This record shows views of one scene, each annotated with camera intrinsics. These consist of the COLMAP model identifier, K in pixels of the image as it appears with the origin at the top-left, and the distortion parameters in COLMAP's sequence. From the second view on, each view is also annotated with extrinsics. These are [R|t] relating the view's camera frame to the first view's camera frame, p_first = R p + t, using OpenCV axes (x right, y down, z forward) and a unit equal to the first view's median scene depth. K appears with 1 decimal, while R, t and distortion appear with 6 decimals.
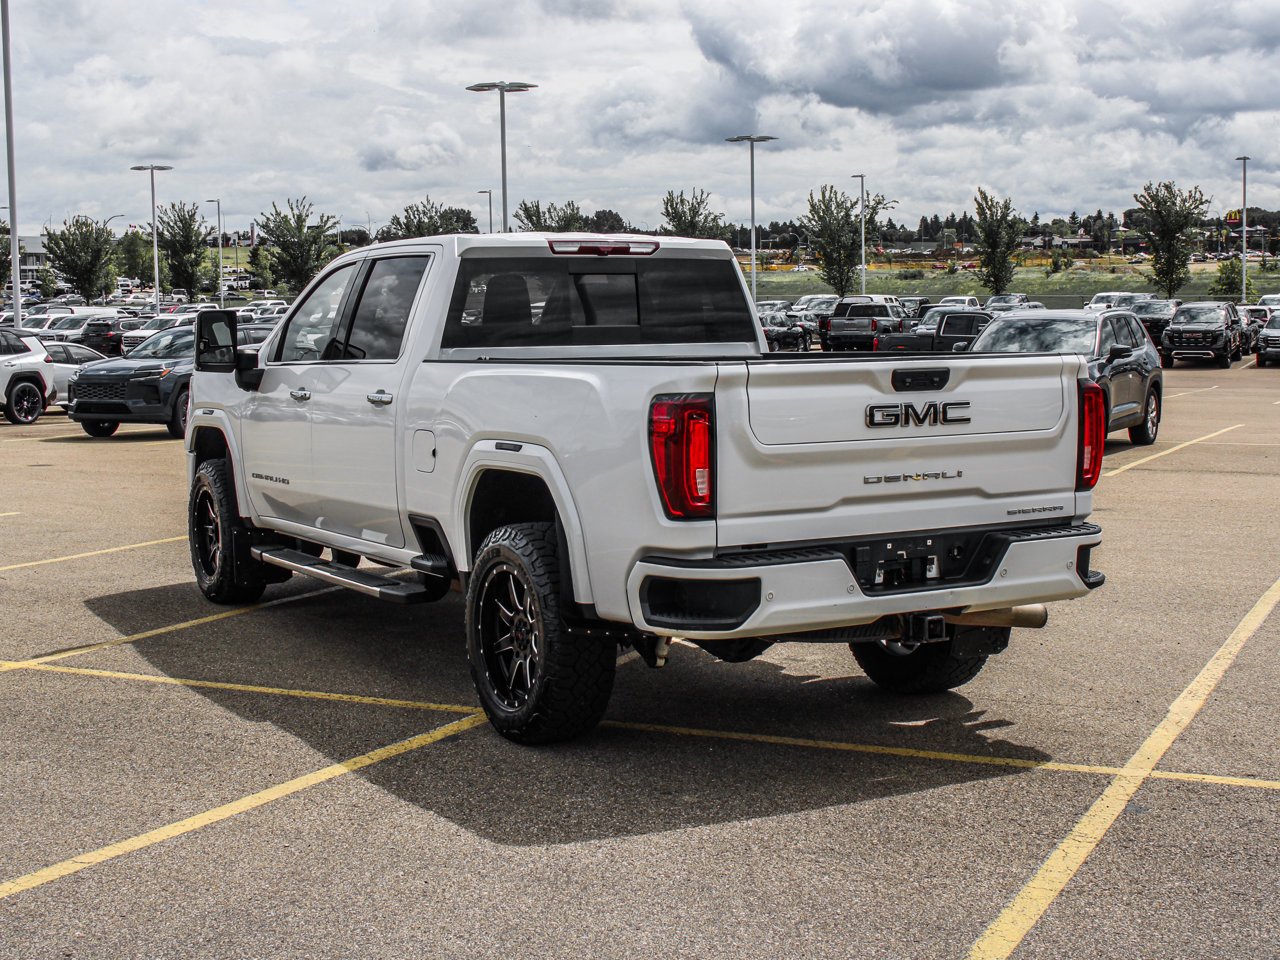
lens RADIAL K [[1821.9, 0, 640.0], [0, 1821.9, 480.0], [0, 0, 1]] dist [-0.020824, 0.065091]
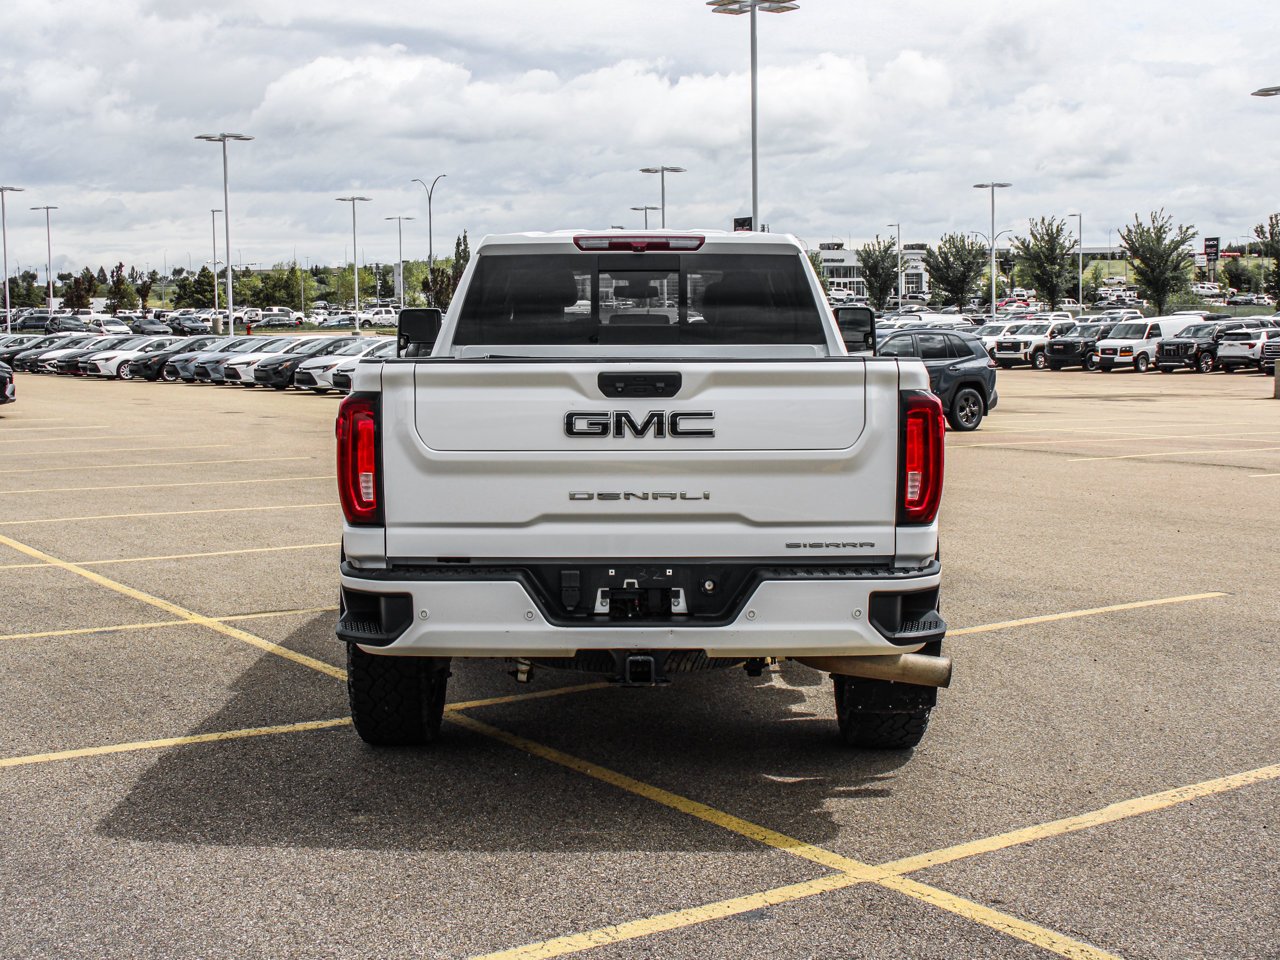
lens RADIAL K [[1694.5, 0, 616.5], [0, 1694.5, 476.7], [0, 0, 1]] dist [-0.051668, 0.102453]
pose [[0.863821, 0.052743, -0.501030, 0.548271], [-0.052726, 0.998508, 0.014207, -0.021777], [0.501031, 0.014145, 0.865313, 0.288956]]
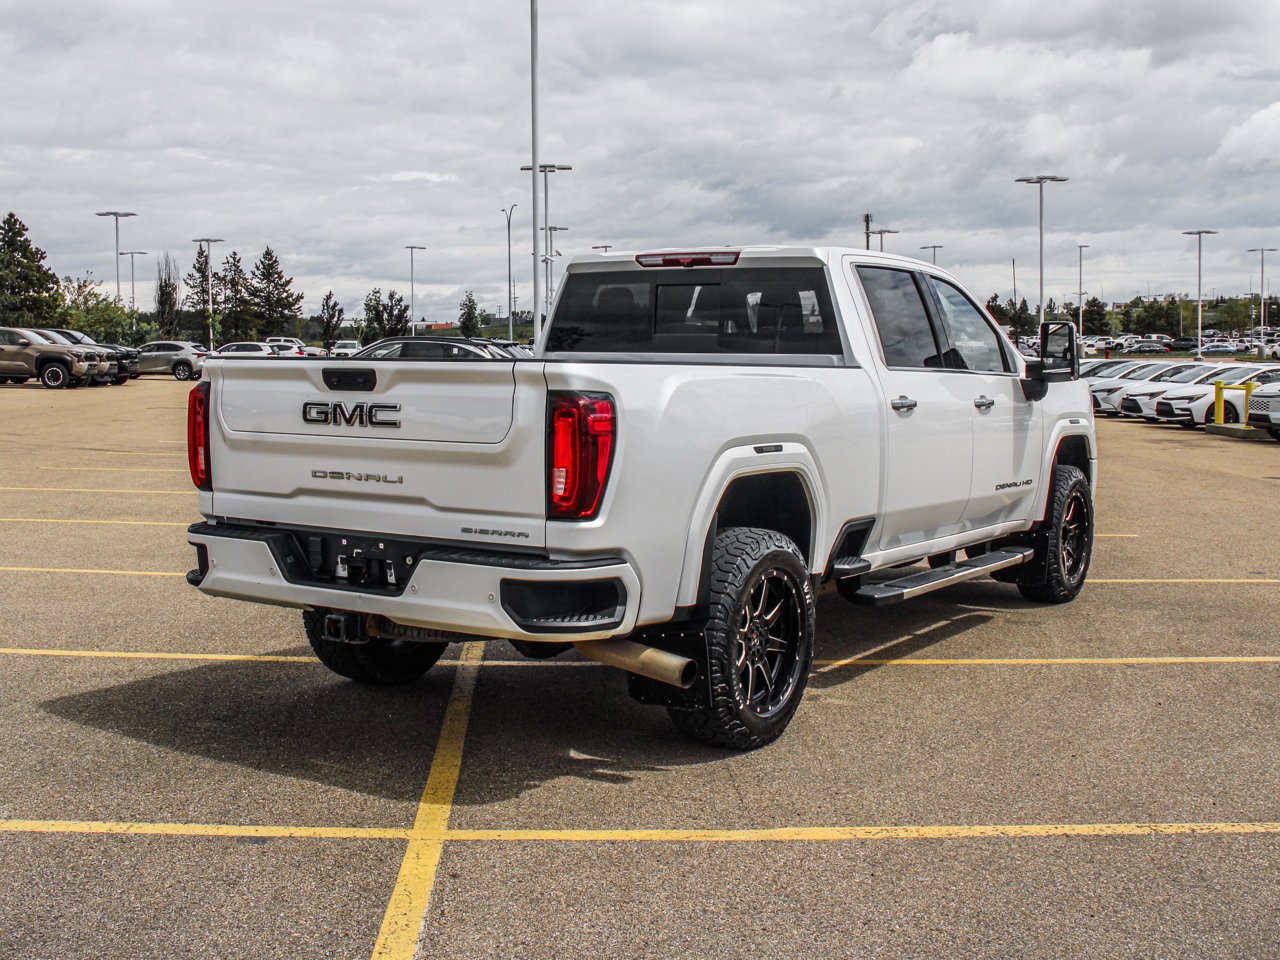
lens RADIAL K [[1511.9, 0, 600.2], [0, 1511.9, 475.5], [0, 0, 1]] dist [-0.086680, 0.049919]
pose [[0.448064, 0.088073, -0.889653, 0.950507], [-0.093751, 0.994278, 0.051214, -0.057547], [0.889072, 0.060459, 0.453757, 0.741409]]
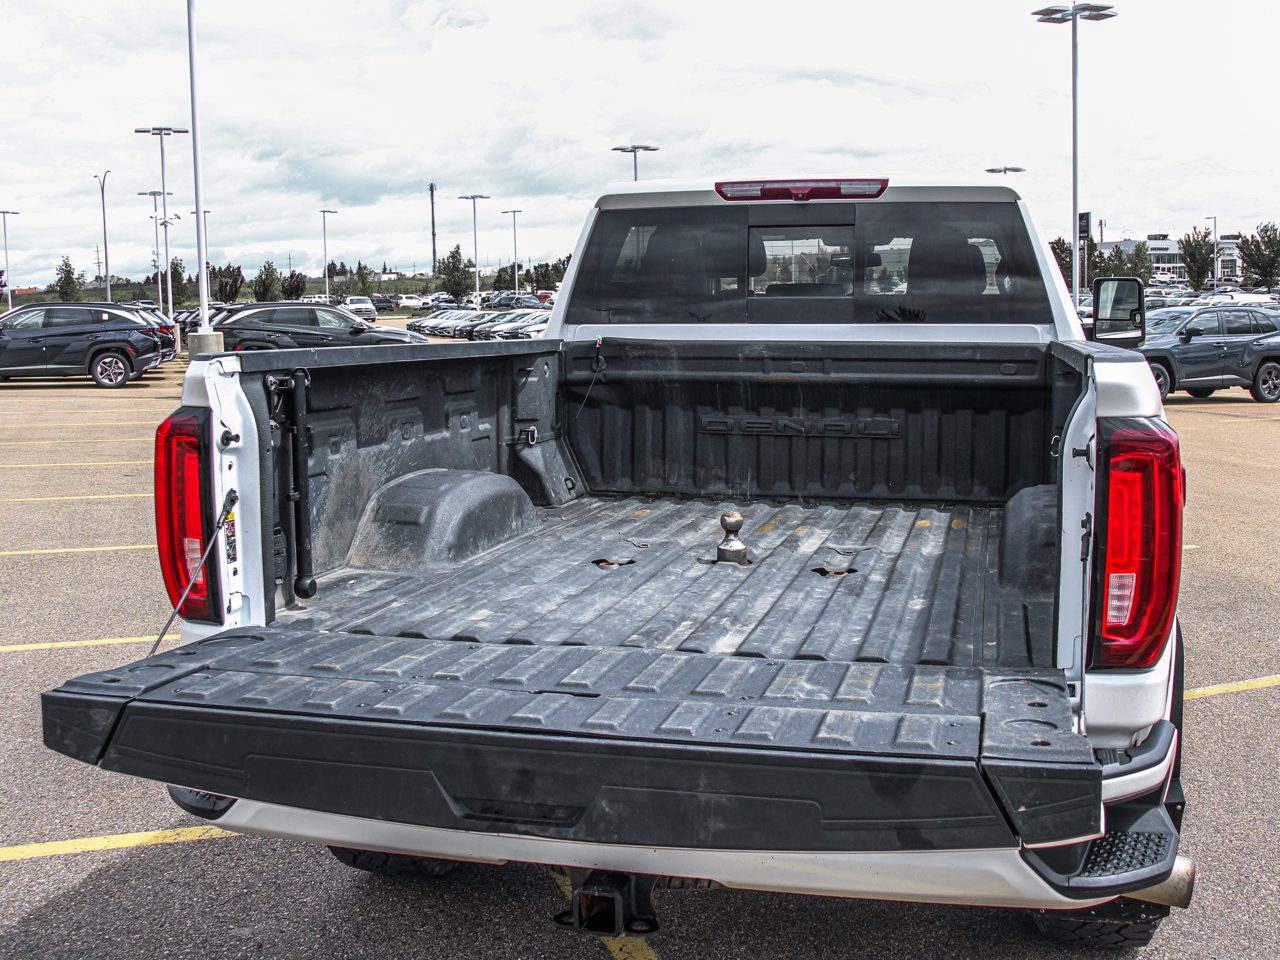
lens RADIAL K [[1346.7, 0, 686.7], [0, 1346.7, 460.9], [0, 0, 1]] dist [-0.098650, 0.013041]
pose [[0.737509, 0.083934, -0.670102, 0.405495], [-0.063982, 0.996468, 0.054396, -0.059516], [0.672300, 0.002757, 0.740274, 0.743807]]
